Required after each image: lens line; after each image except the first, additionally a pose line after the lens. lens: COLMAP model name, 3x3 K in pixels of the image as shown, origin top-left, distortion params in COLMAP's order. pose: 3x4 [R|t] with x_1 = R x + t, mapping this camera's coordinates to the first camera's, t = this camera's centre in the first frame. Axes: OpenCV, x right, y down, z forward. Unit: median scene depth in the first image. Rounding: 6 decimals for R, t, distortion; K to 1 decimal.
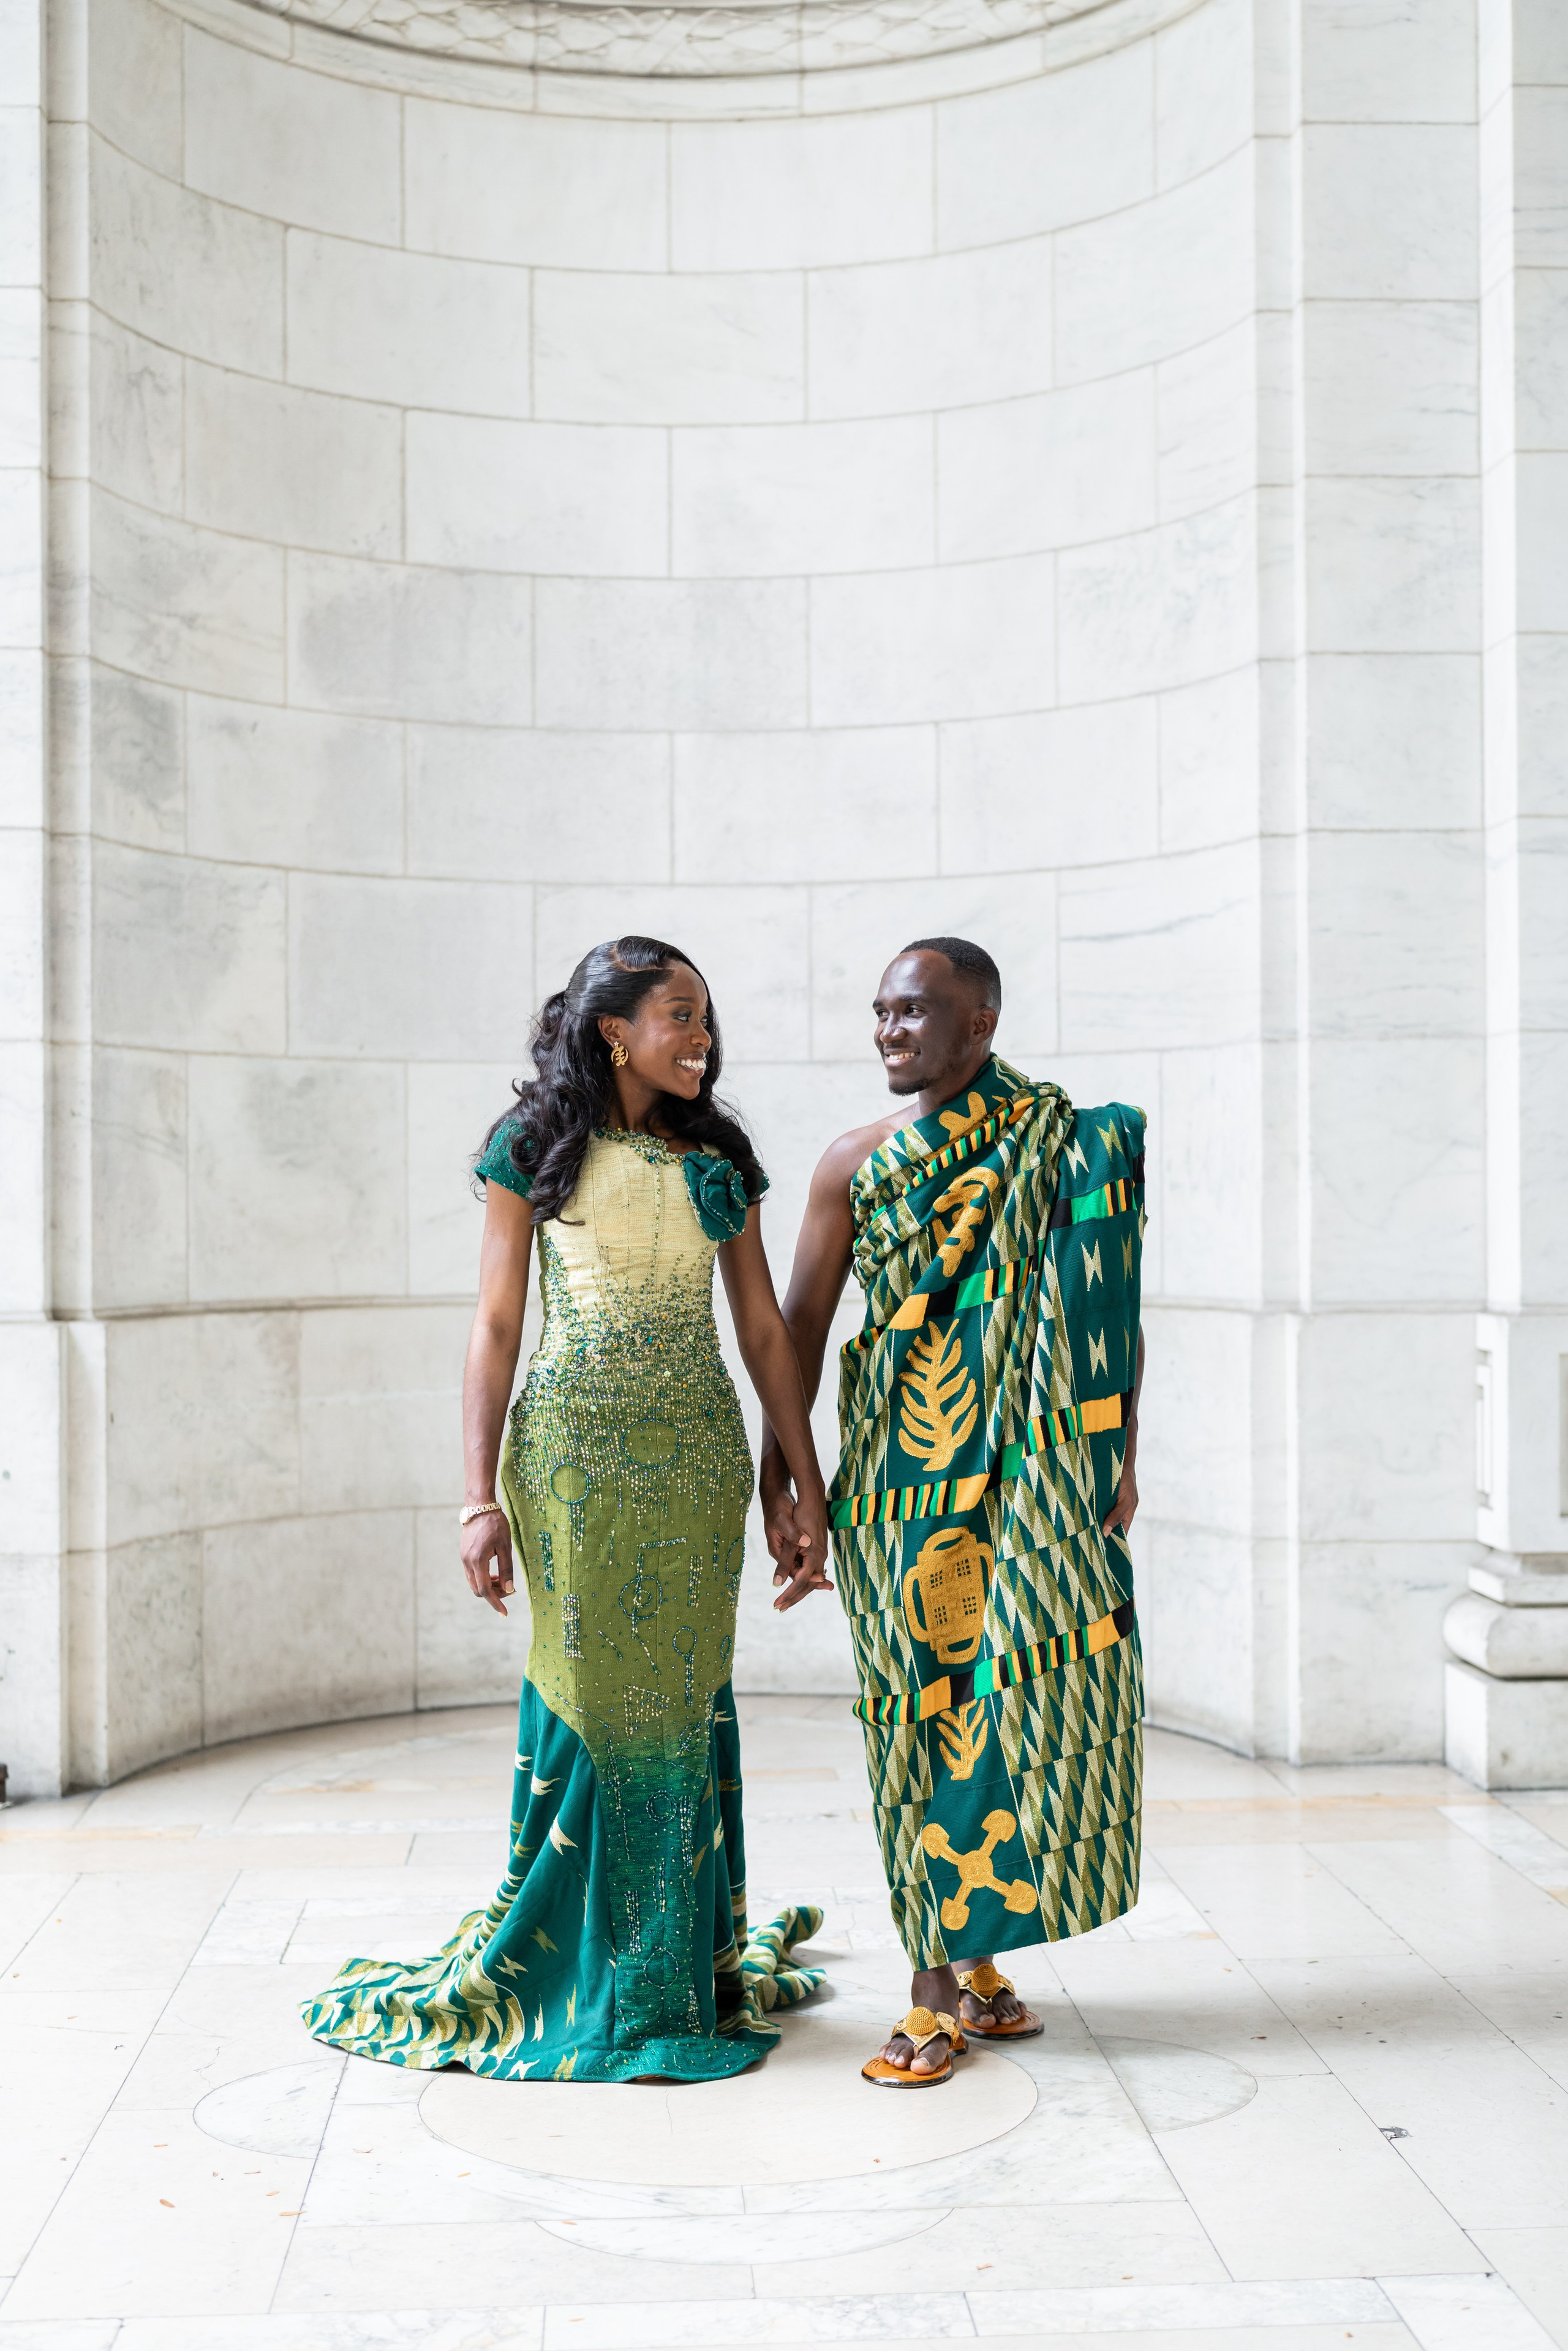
lens RADIAL K [[3235.4, 0, 797.3], [0, 3235.4, 1182.3], [0, 0, 1]] dist [-0.003794, 0.000000]
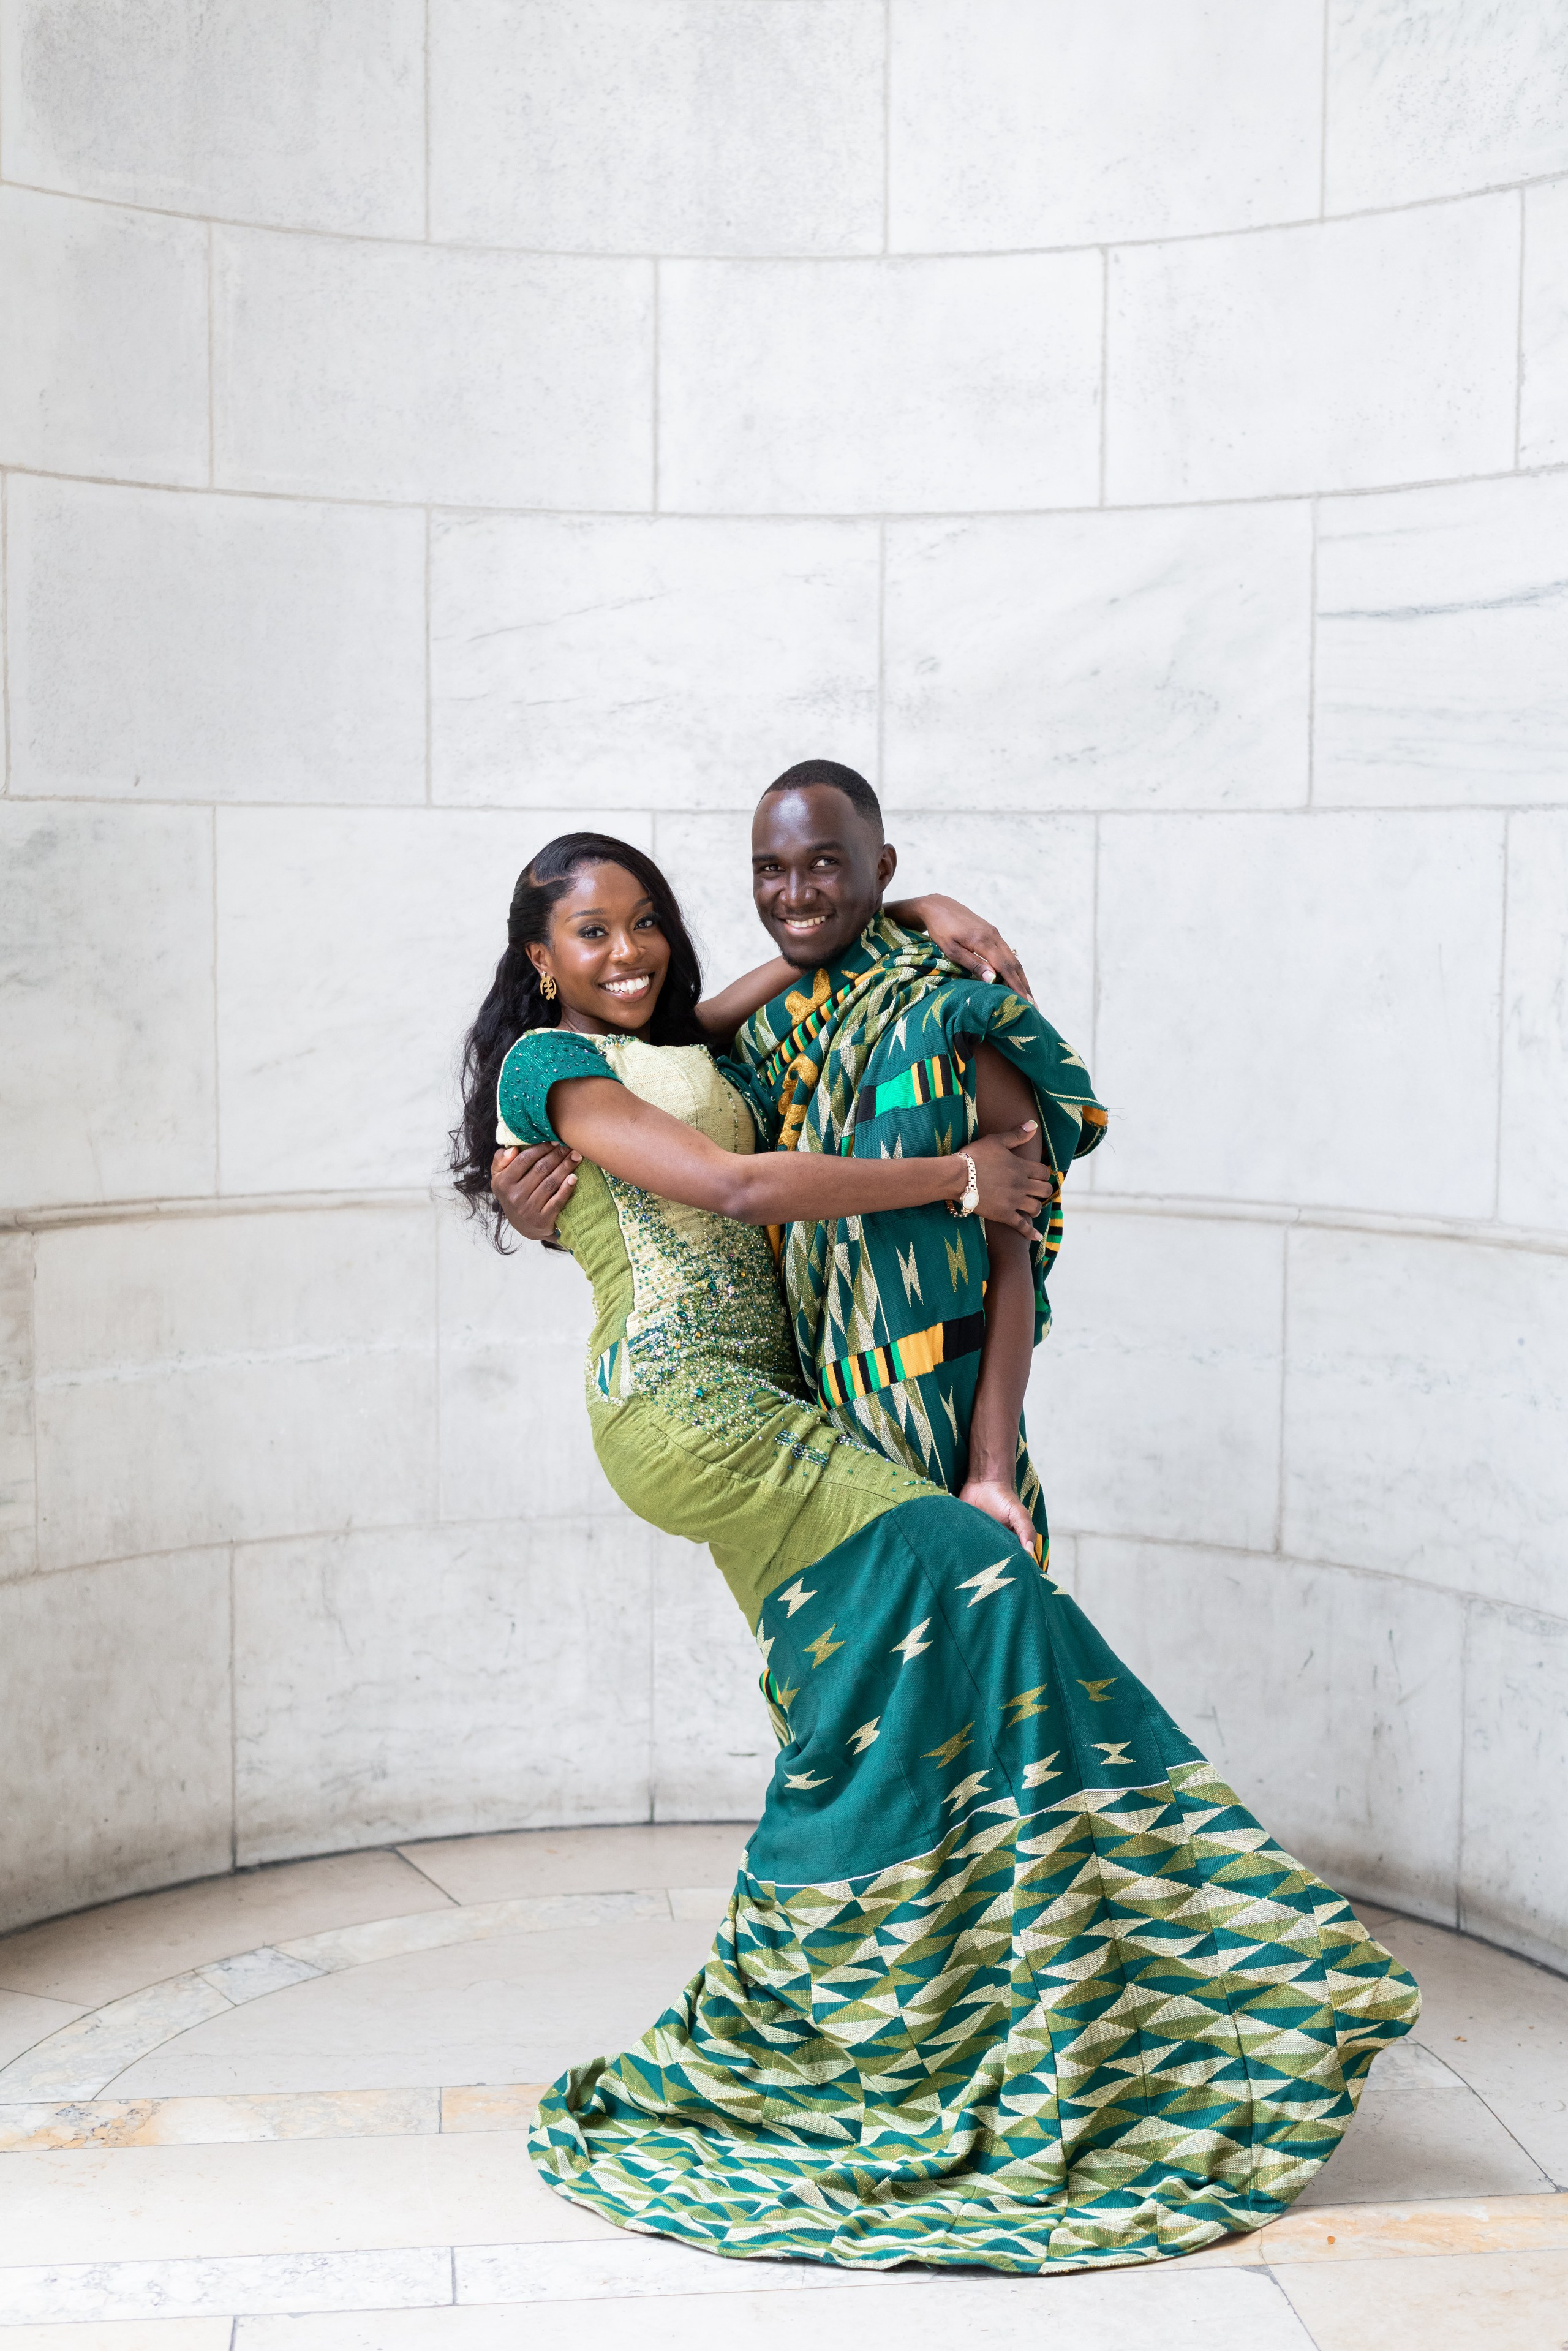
lens RADIAL K [[3235.4, 0, 792.3], [0, 3235.4, 1181.8], [0, 0, 1]] dist [-0.003794, 0.000000]
pose [[0.998485, 0.007484, 0.054514, -0.048785], [-0.012557, 0.995557, 0.093323, -0.026380], [-0.053573, -0.093866, 0.994142, 0.415024]]
